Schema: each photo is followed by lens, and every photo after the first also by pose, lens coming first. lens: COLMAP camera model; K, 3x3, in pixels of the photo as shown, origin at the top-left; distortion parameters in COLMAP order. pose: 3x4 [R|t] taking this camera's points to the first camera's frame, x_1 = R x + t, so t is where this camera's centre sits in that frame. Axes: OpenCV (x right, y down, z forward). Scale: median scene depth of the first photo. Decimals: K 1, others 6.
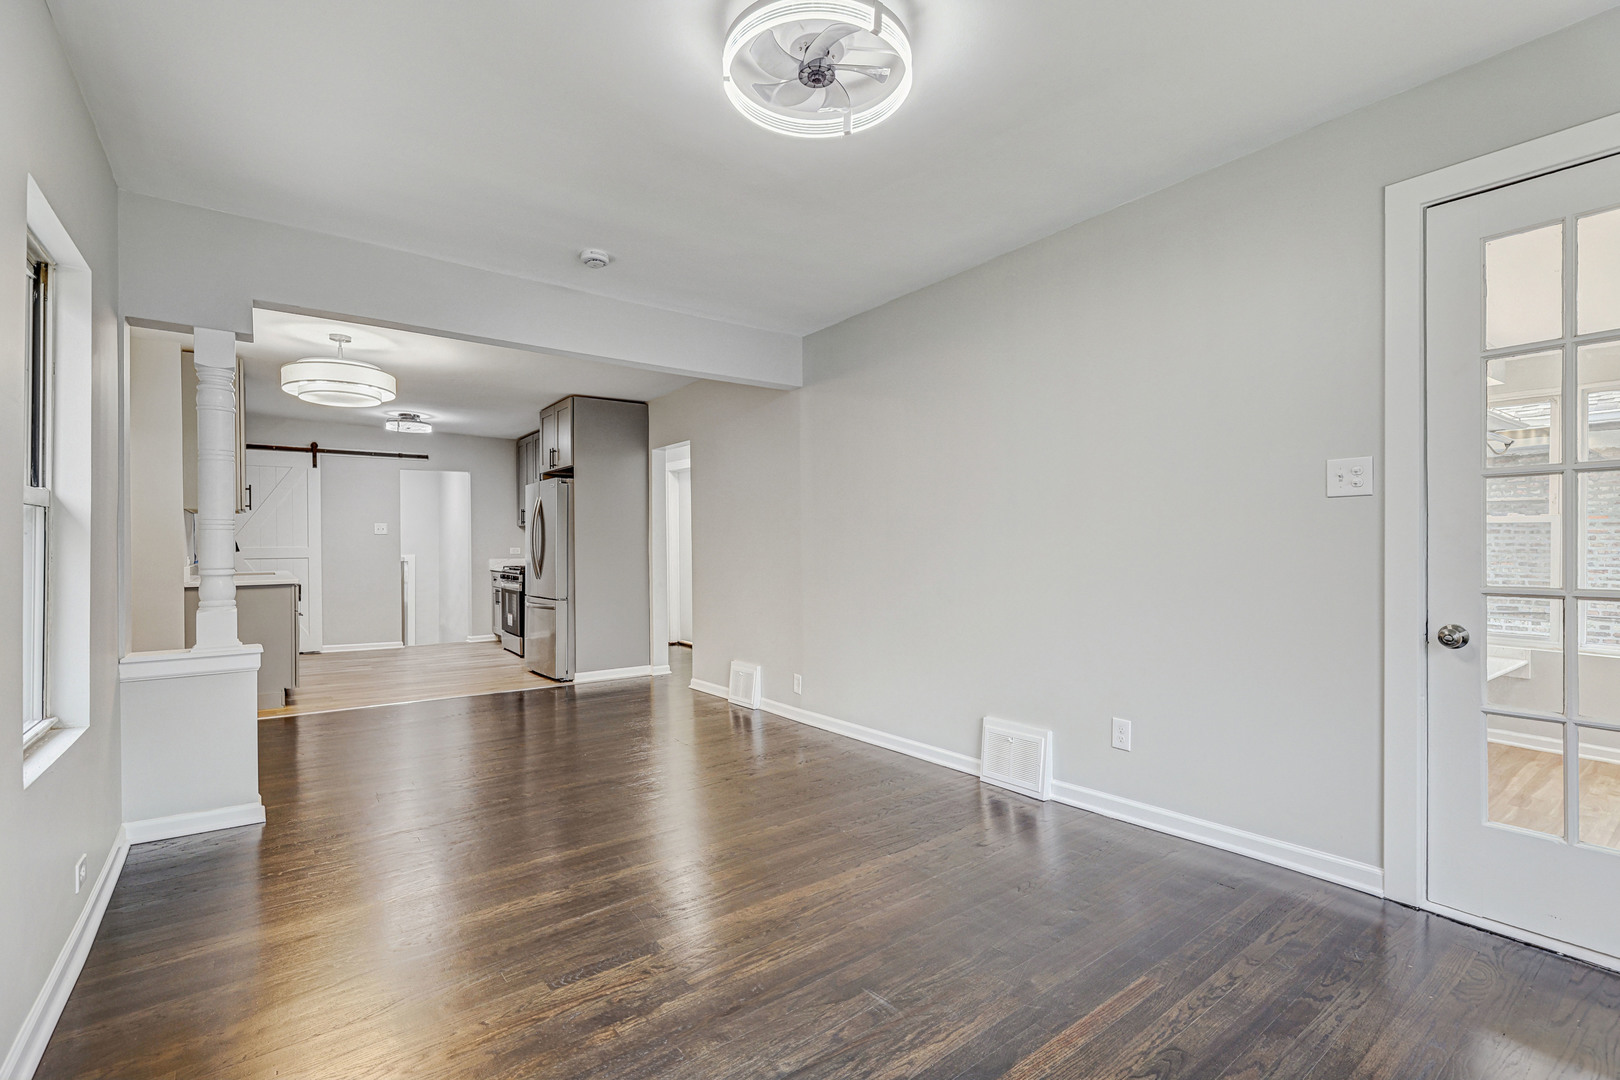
lens RADIAL K [[728.8, 0, 812.8], [0, 728.8, 542.0], [0, 0, 1]] dist [-0.003037, -0.000241]
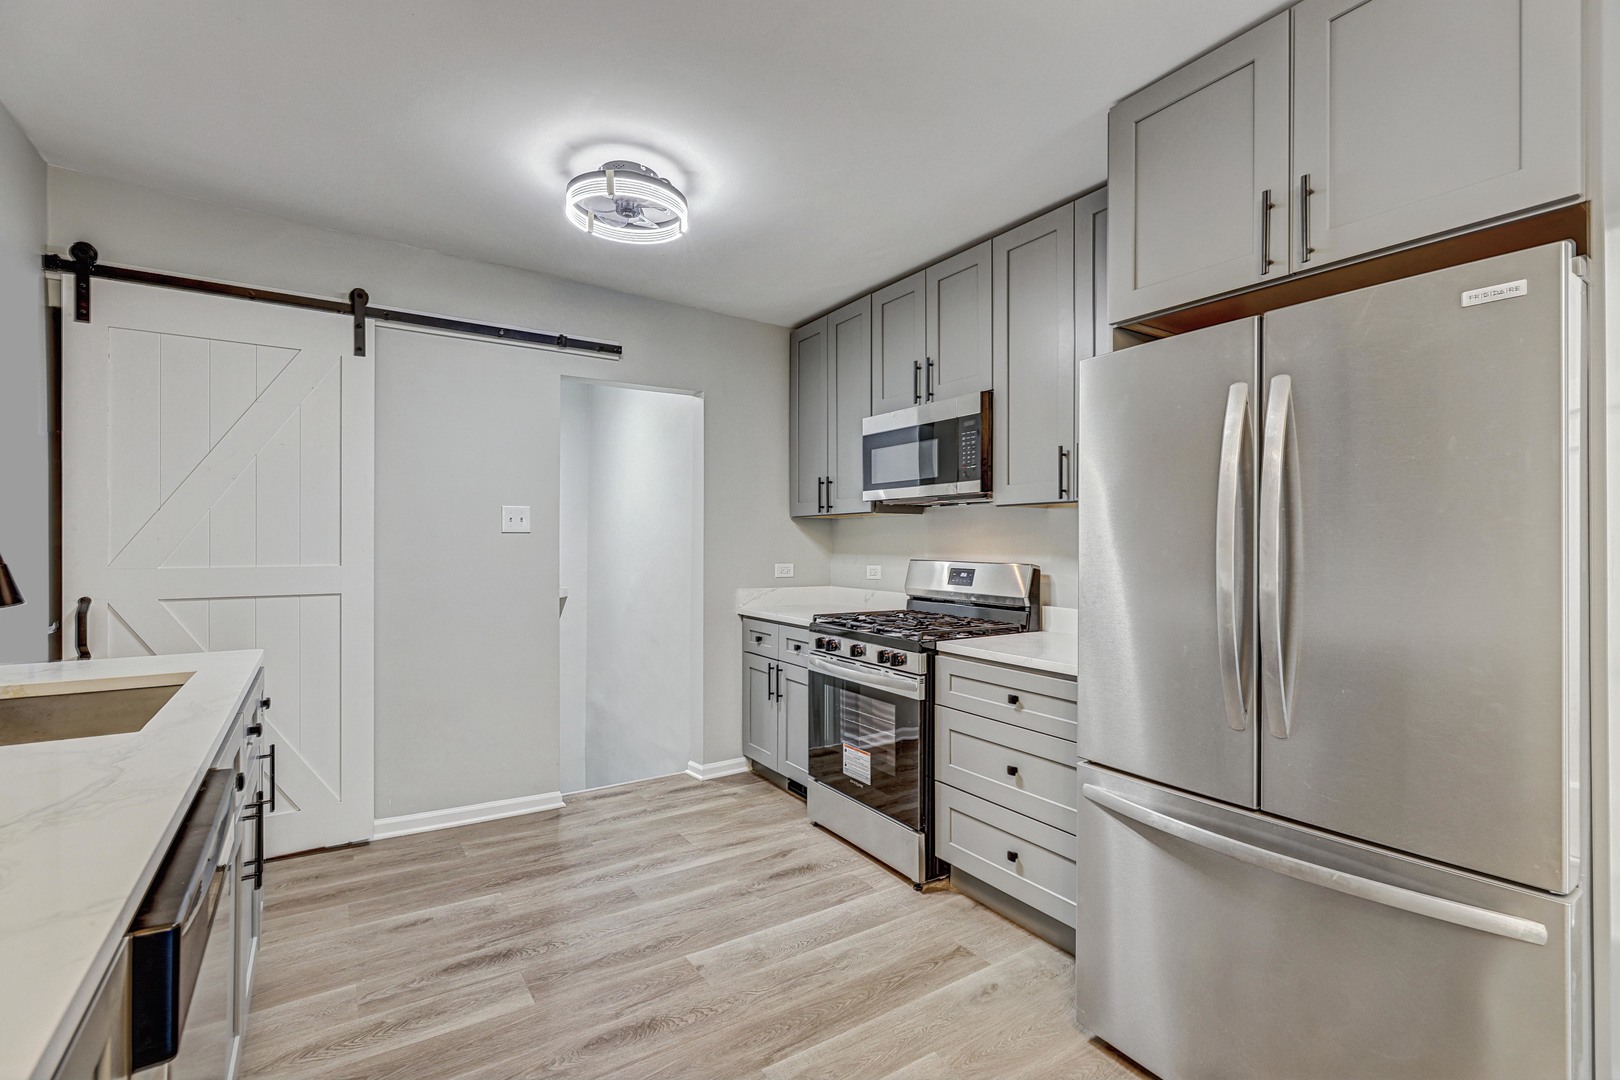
lens RADIAL K [[728.8, 0, 809.0], [0, 728.8, 539.5], [0, 0, 1]] dist [-0.003037, -0.000241]
pose [[0.997524, 0.009982, -0.069611, -0.322758], [-0.010350, 0.999934, -0.004933, -0.004854], [0.069558, 0.005642, 0.997562, 0.486915]]
